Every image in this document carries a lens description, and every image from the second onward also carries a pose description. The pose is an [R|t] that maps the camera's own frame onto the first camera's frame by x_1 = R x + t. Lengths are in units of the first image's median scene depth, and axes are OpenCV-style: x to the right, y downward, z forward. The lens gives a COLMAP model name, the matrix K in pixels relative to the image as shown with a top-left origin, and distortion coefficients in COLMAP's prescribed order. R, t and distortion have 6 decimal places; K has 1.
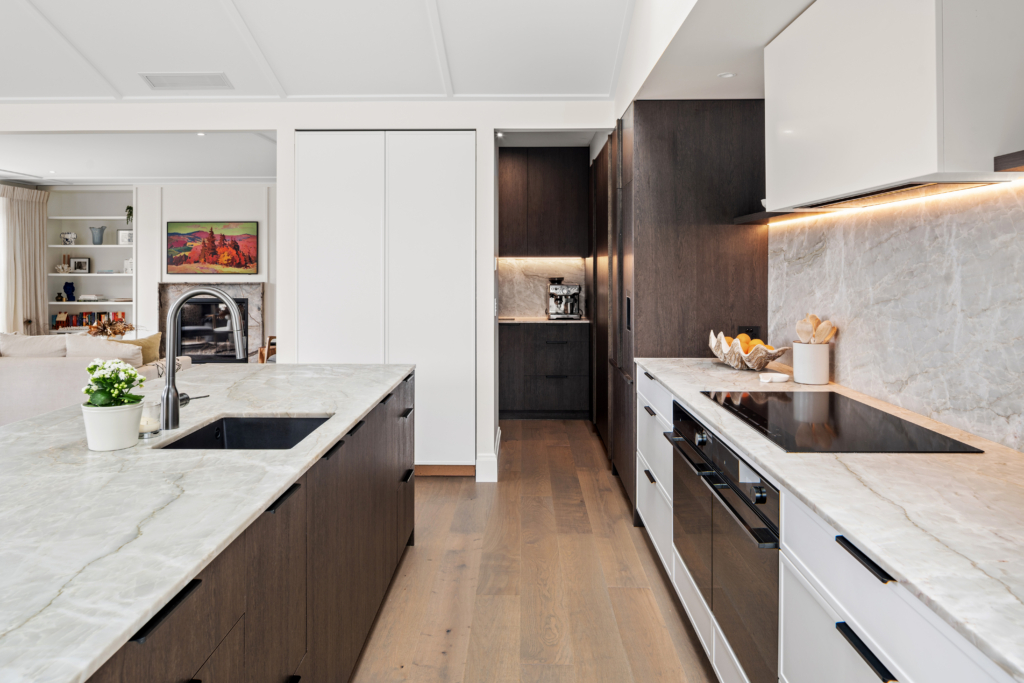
lens RADIAL K [[697.1, 0, 509.5], [0, 697.1, 264.1], [0, 0, 1]] dist [-0.006051, 0.000364]
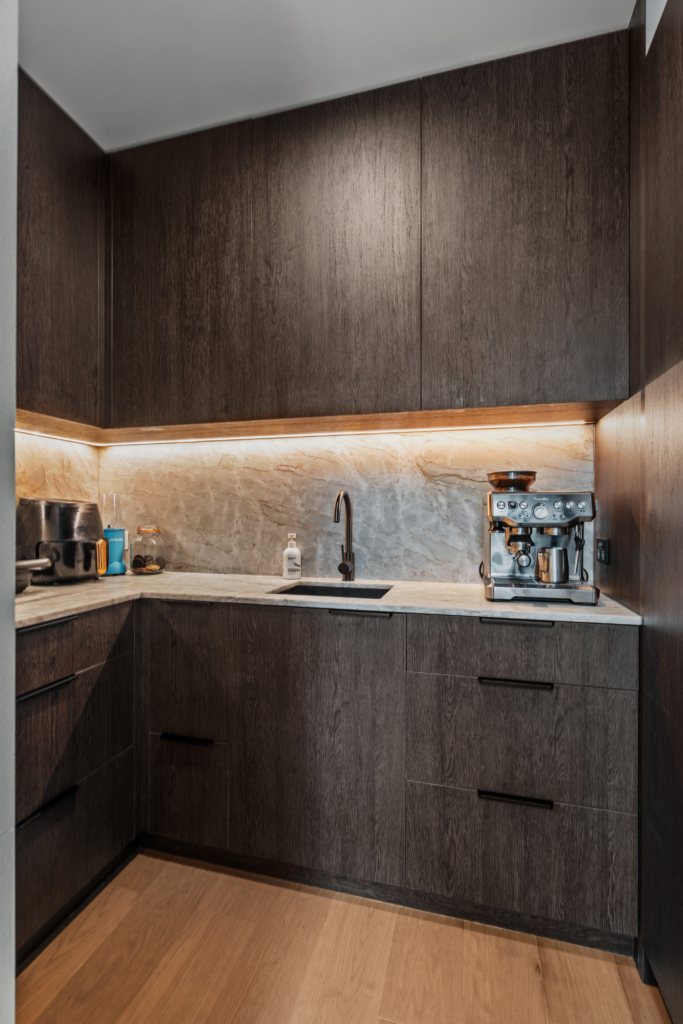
lens RADIAL K [[469.6, 0, 339.9], [0, 469.6, 516.0], [0, 0, 1]] dist [0.000511, 0.000341]
pose [[0.967863, 0.001945, -0.251471, 0.044523], [-0.001184, 0.999994, 0.003177, 0.040074], [0.251476, -0.002778, 0.967860, 0.775338]]
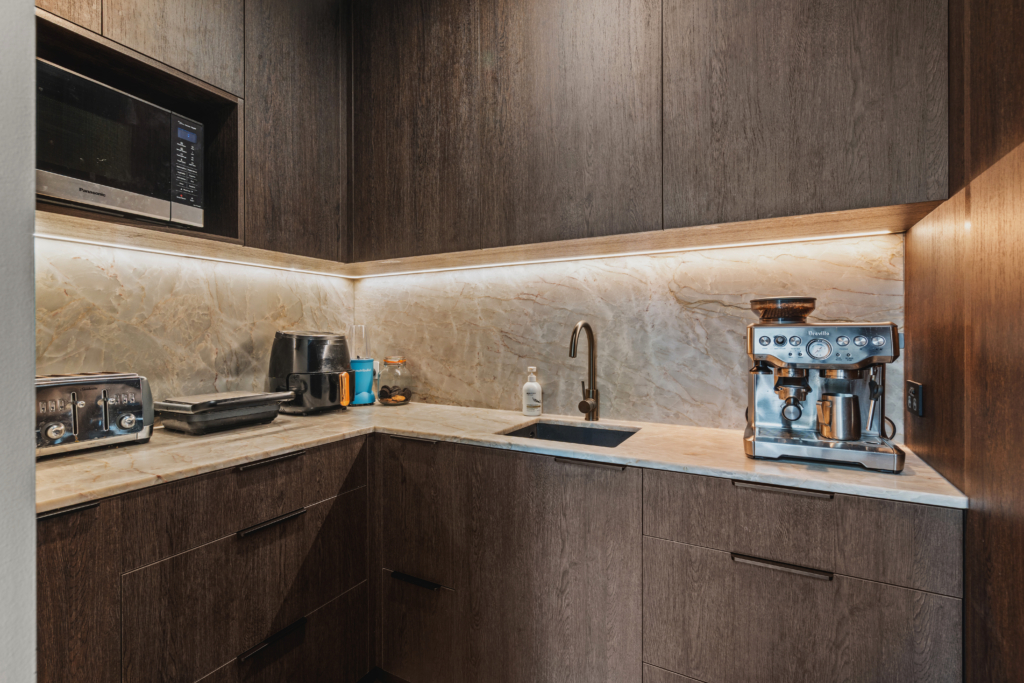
lens RADIAL K [[469.6, 0, 516.4], [0, 469.6, 335.7], [0, 0, 1]] dist [0.000511, 0.000341]
pose [[0.883868, -0.000768, -0.467735, 0.062032], [0.003012, 0.999987, 0.004051, 0.032773], [0.467726, -0.004989, 0.883859, 0.804941]]
